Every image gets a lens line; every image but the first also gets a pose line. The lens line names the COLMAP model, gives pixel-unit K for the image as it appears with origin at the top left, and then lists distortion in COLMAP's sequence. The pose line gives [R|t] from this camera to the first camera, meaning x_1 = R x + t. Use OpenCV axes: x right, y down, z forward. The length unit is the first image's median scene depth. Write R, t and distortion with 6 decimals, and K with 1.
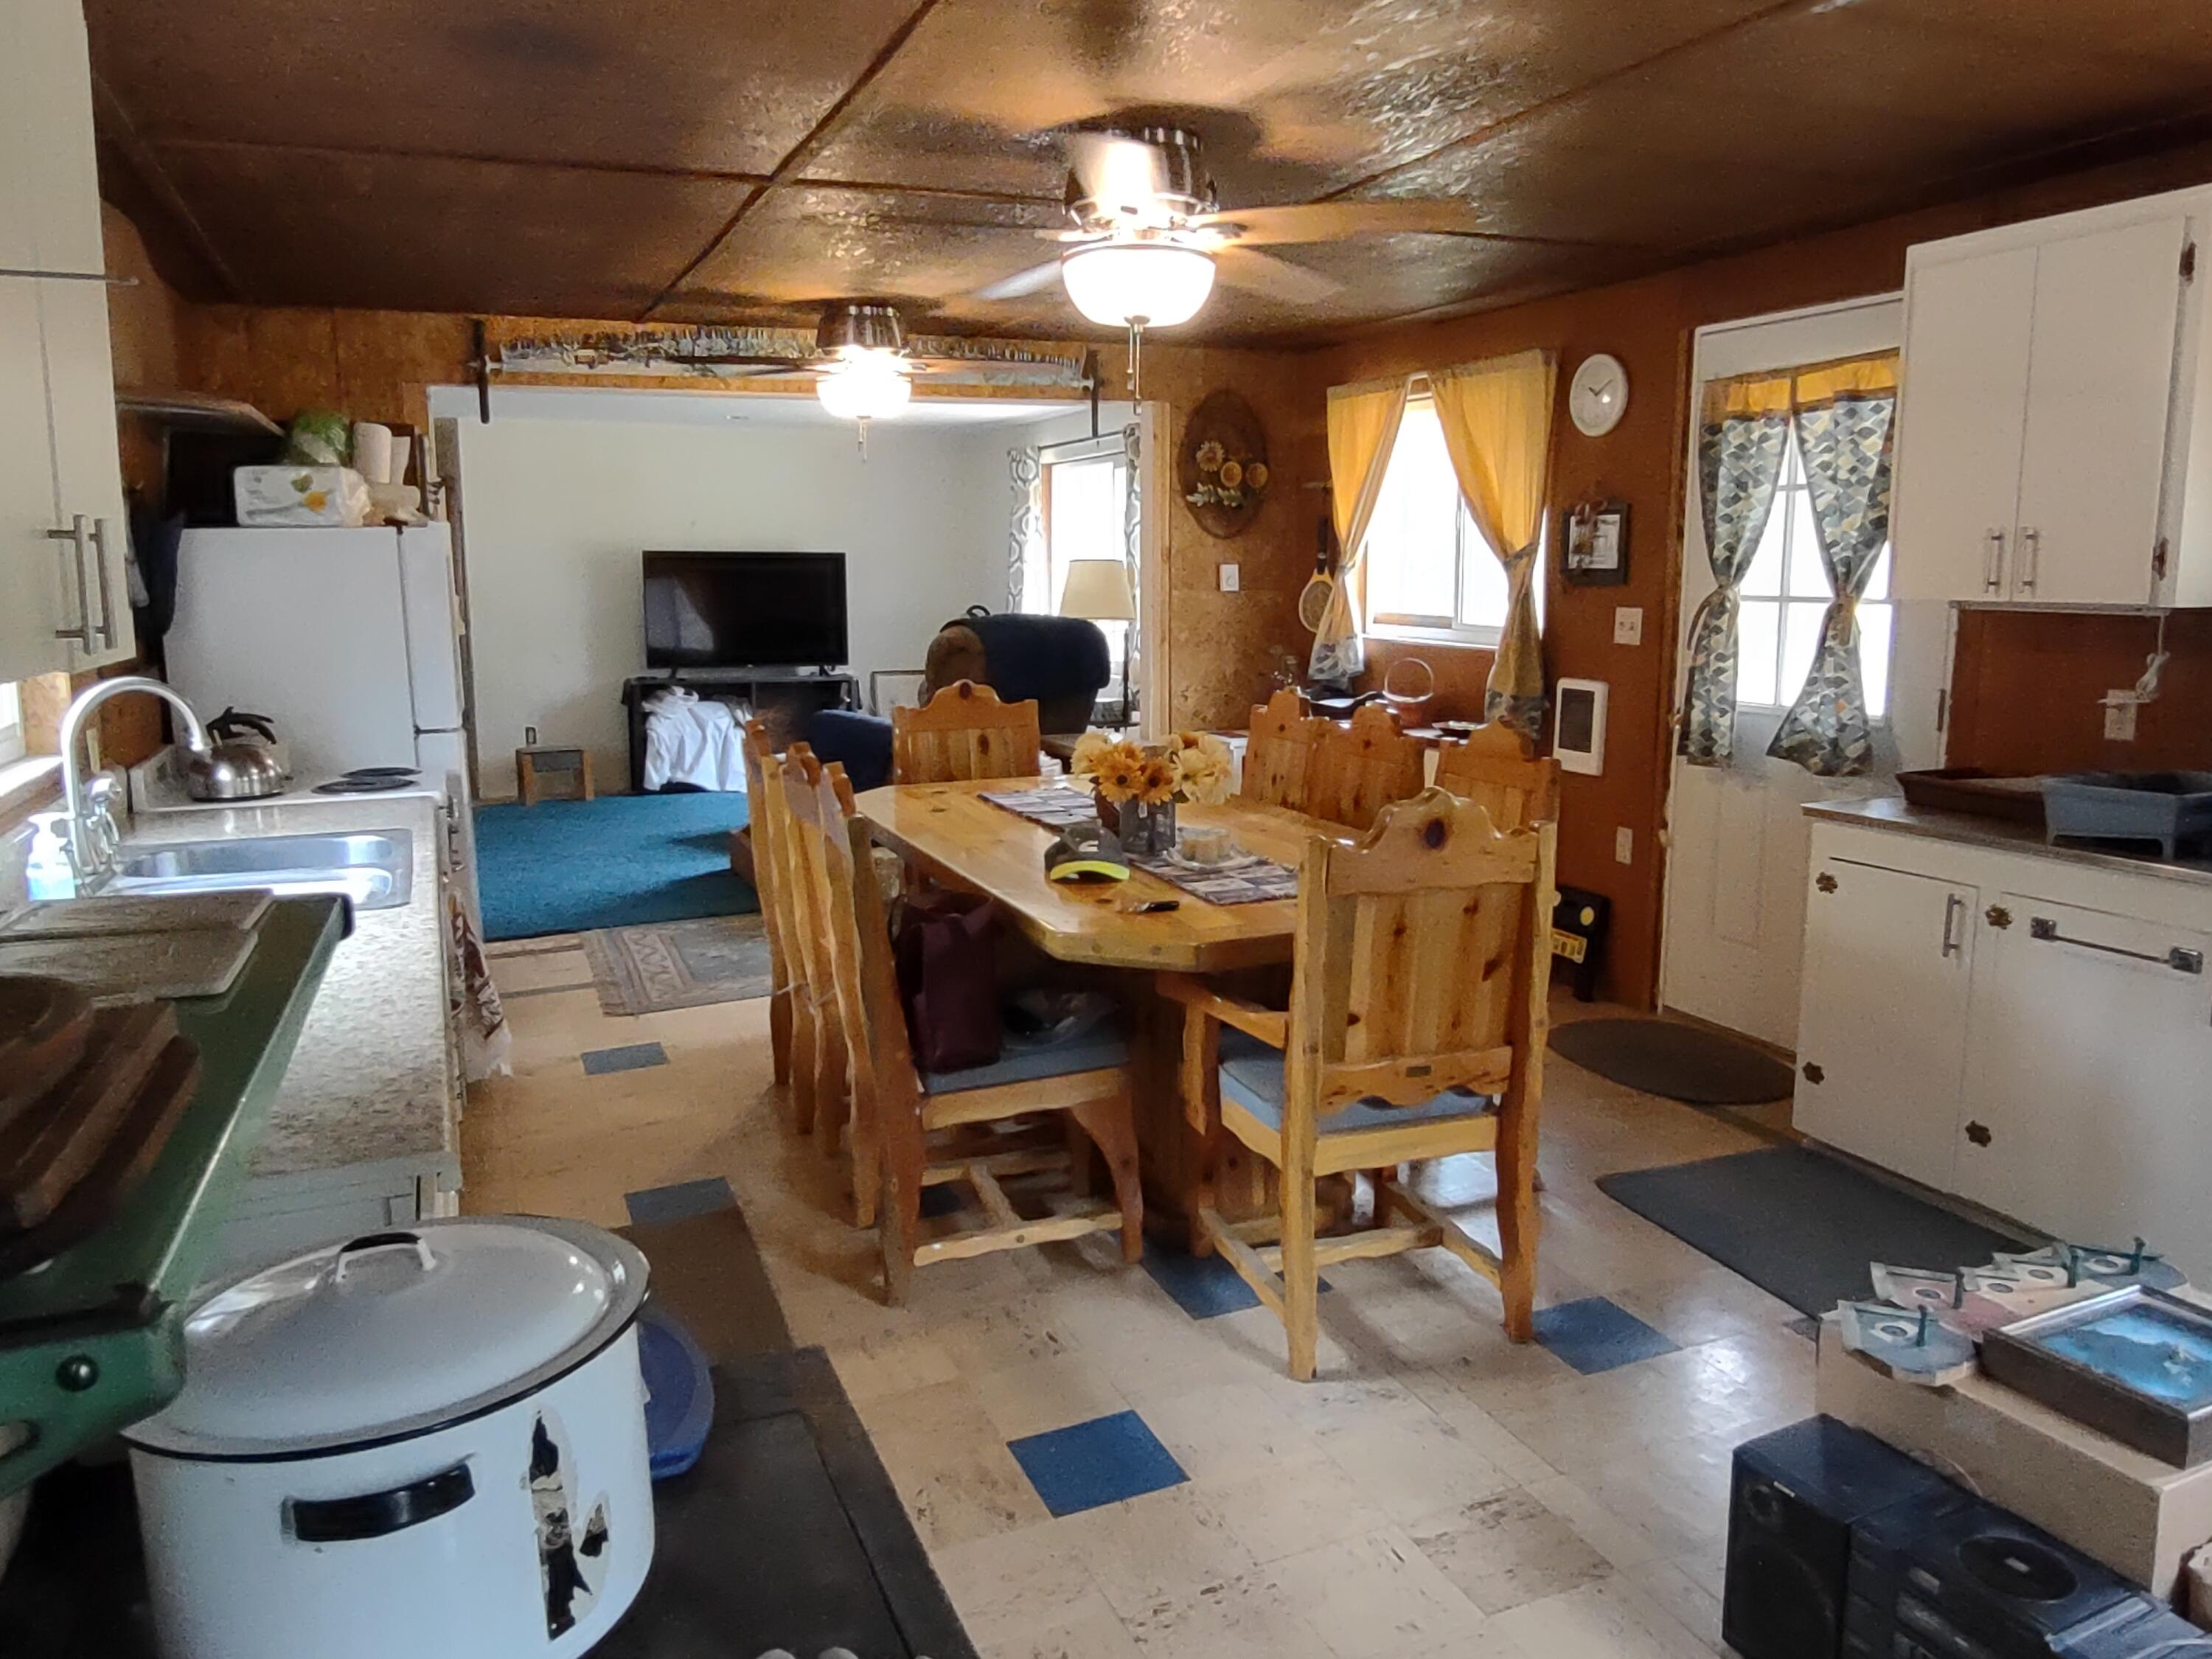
lens RADIAL K [[1597.5, 0, 1115.1], [0, 1597.5, 818.7], [0, 0, 1]] dist [0.001482, 0.005947]
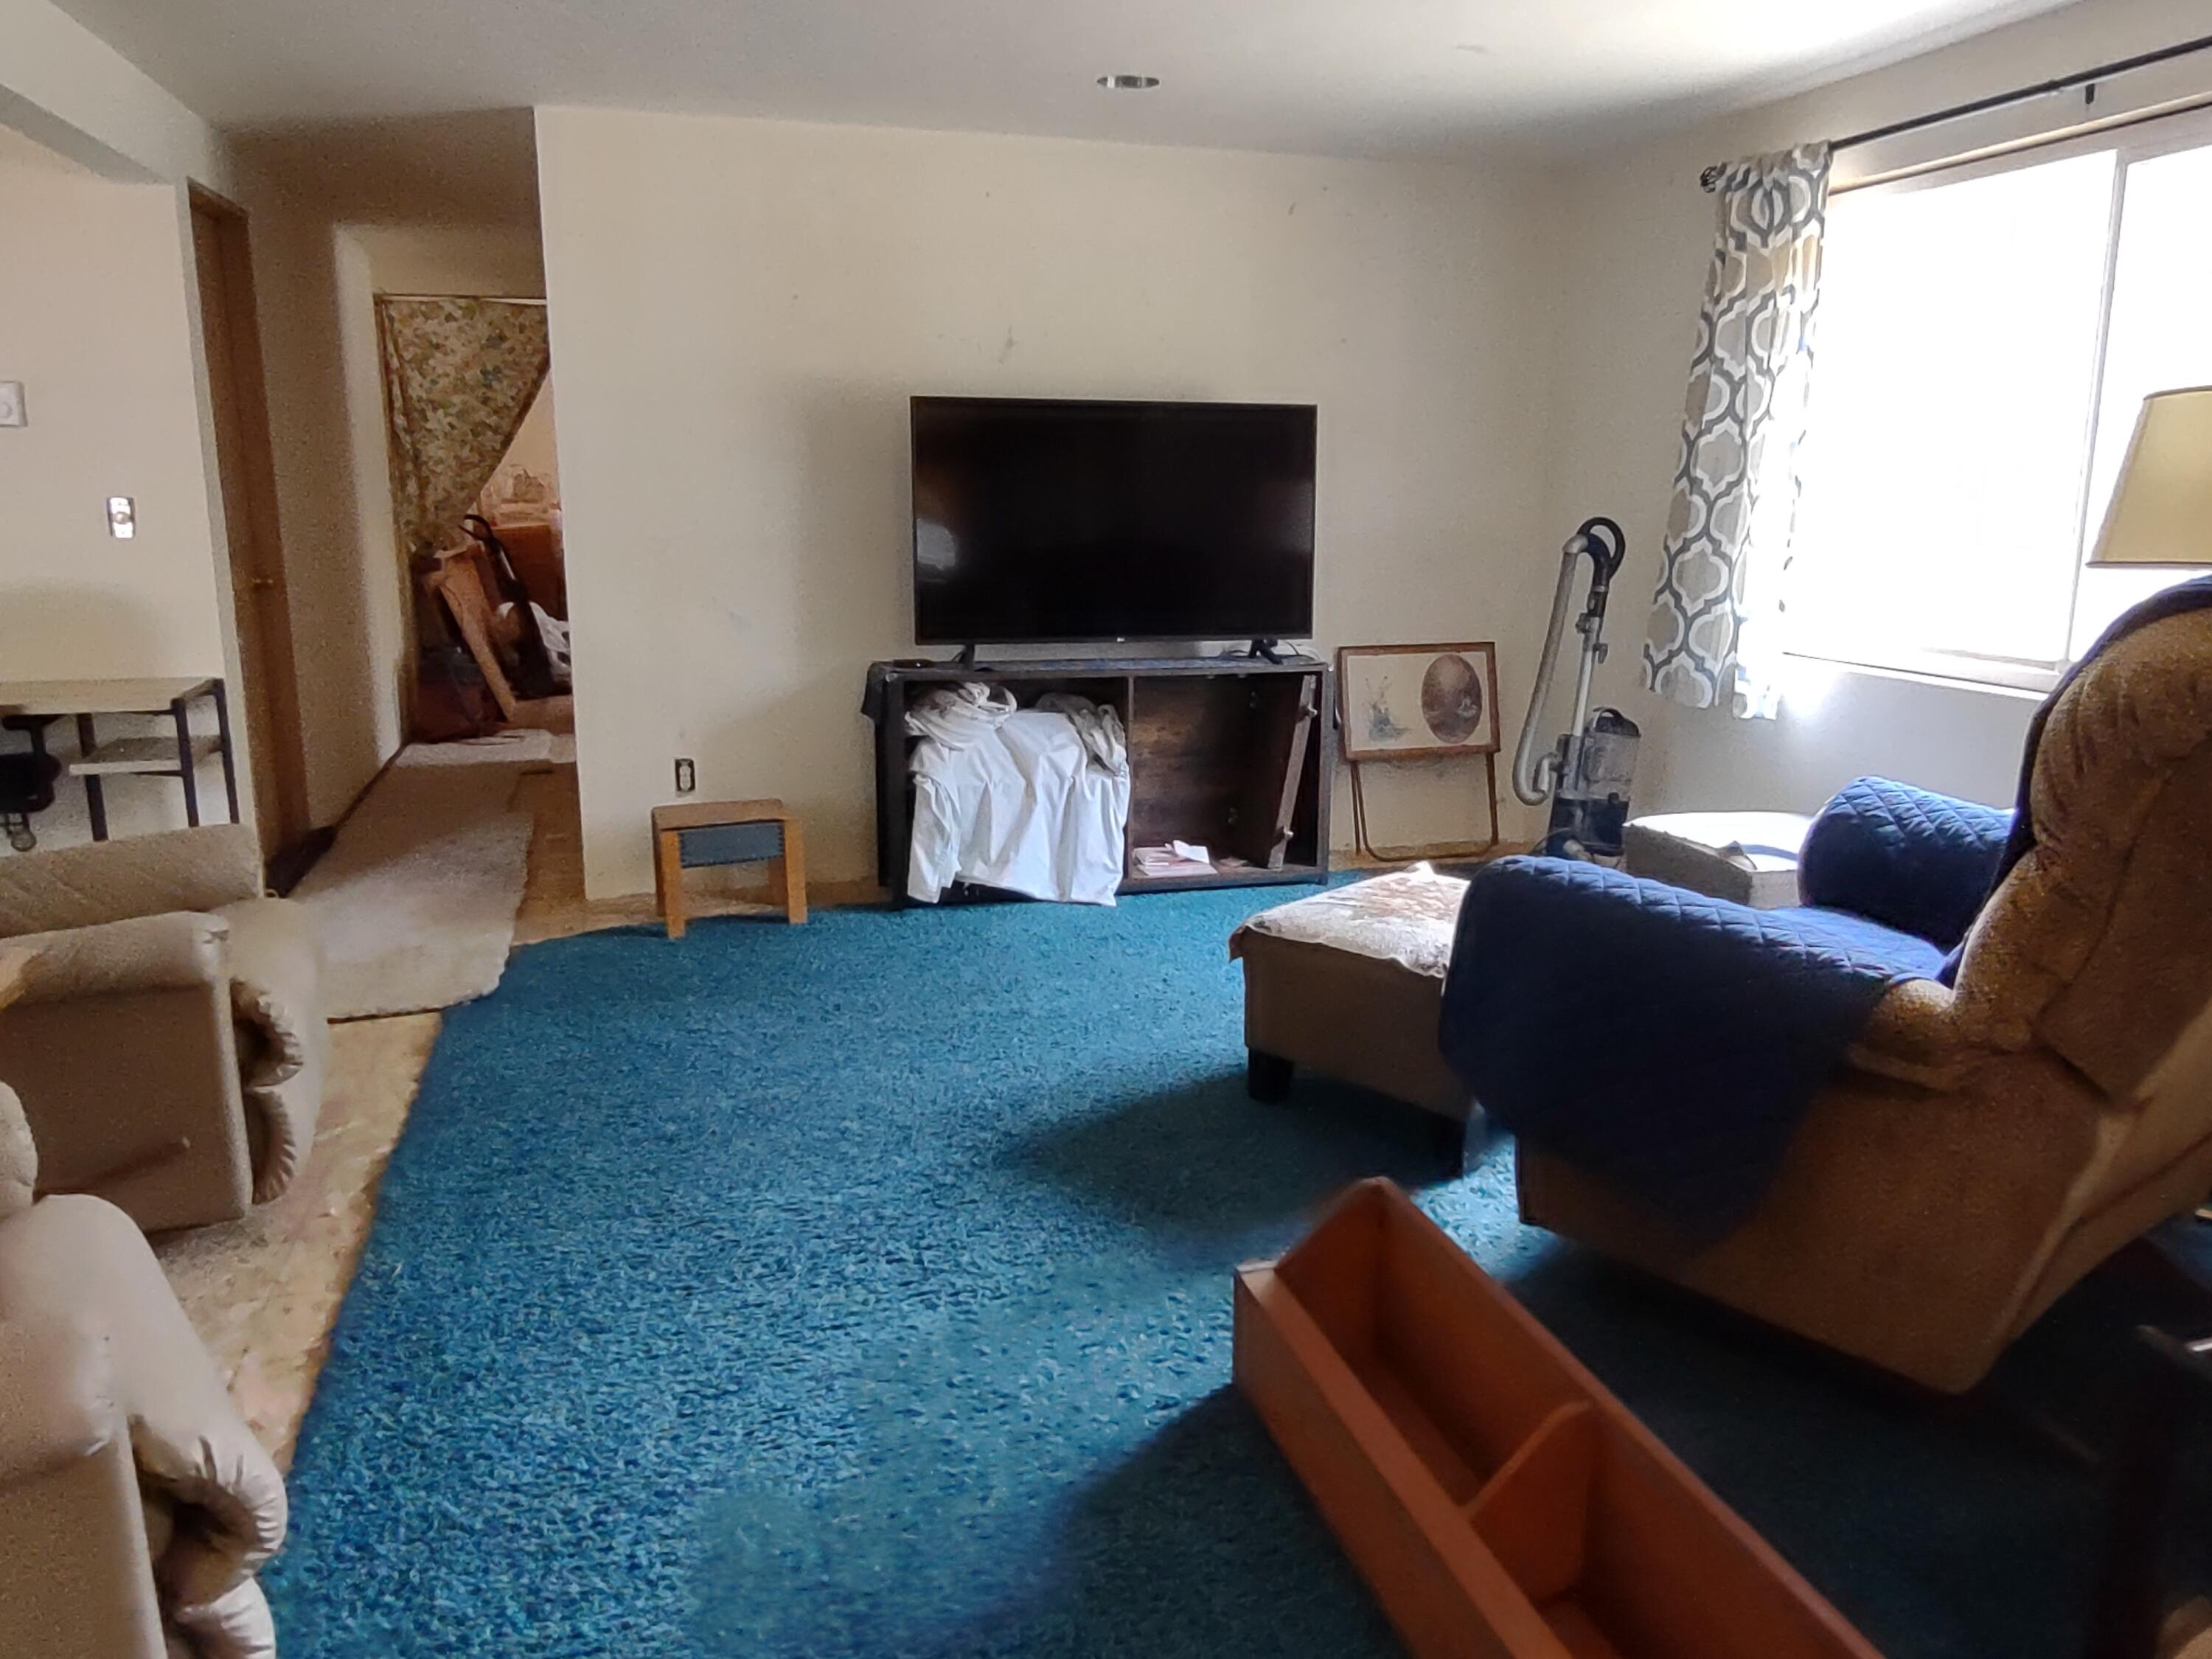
lens RADIAL K [[1597.5, 0, 1118.6], [0, 1597.5, 826.7], [0, 0, 1]] dist [0.001482, 0.005947]
pose [[0.992145, 0.031977, -0.120933, -0.174081], [-0.024388, 0.997670, 0.063723, -0.072195], [0.122689, -0.060273, 0.990613, 0.532502]]
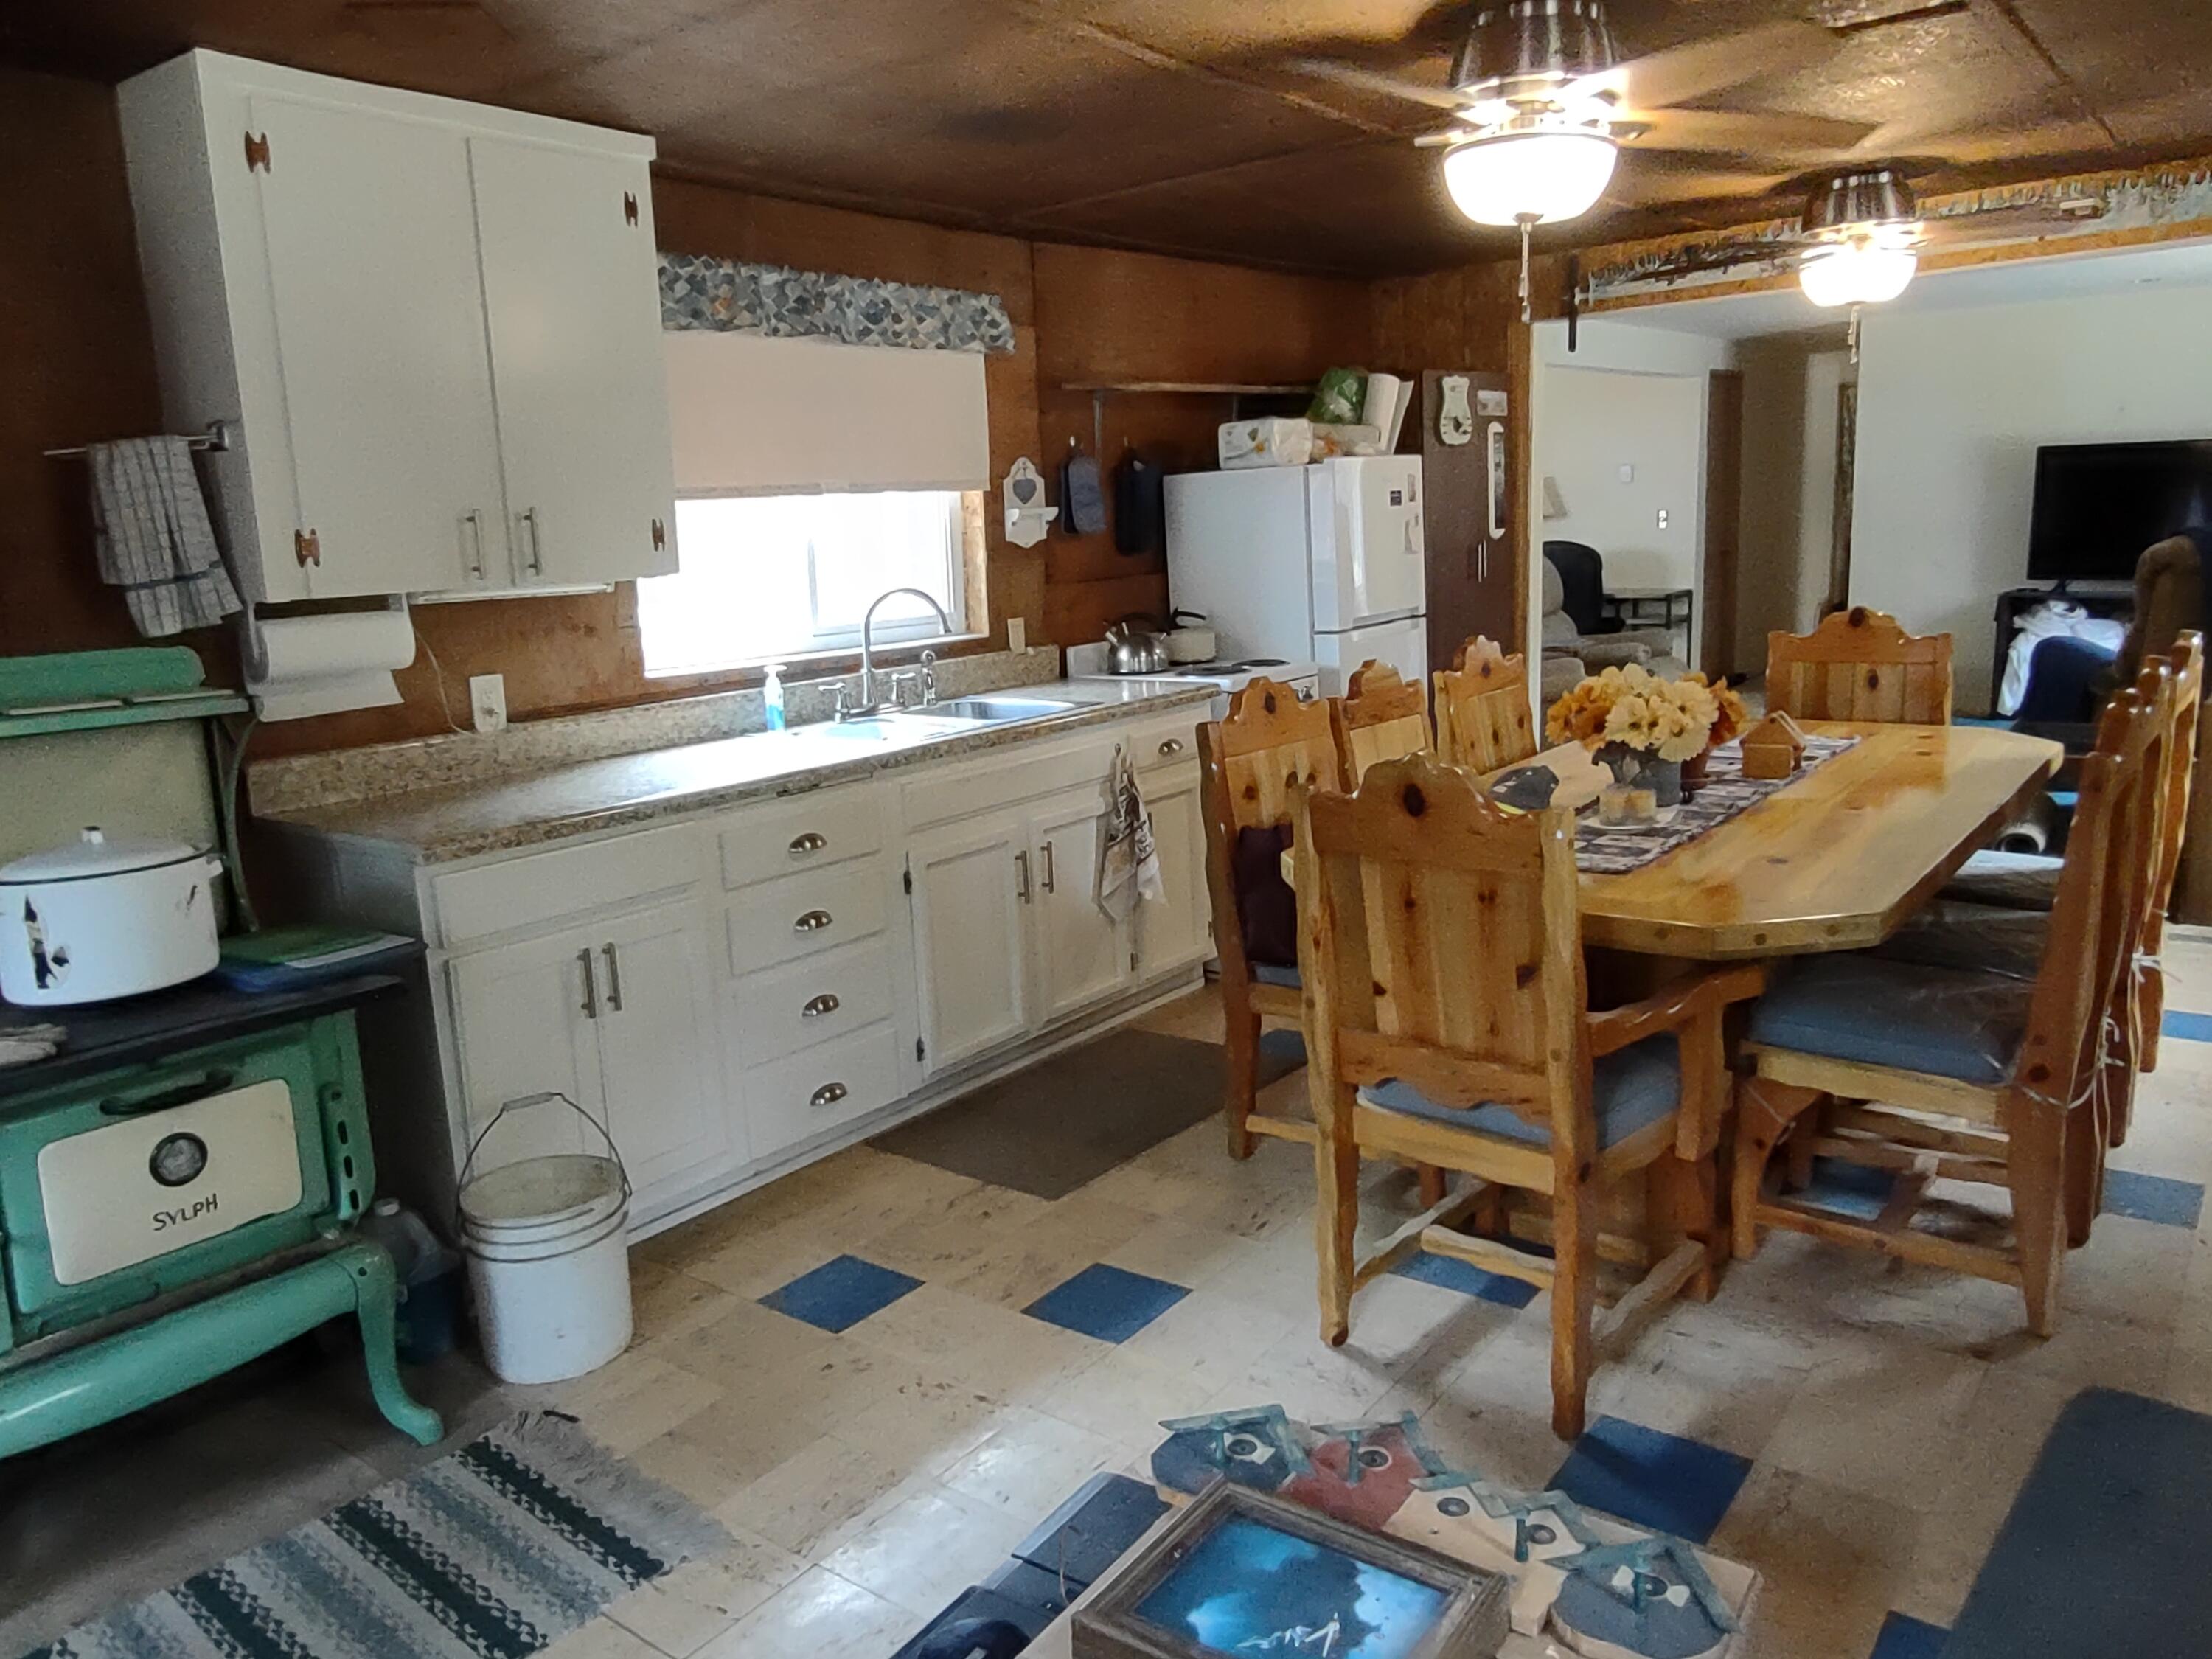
lens RADIAL K [[1597.5, 0, 1120.8], [0, 1597.5, 814.6], [0, 0, 1]] dist [0.001482, 0.005947]
pose [[0.486172, 0.148657, -0.861126, 0.254131], [-0.095235, 0.988568, 0.116890, -0.020348], [0.868658, 0.025180, 0.494771, 0.121023]]
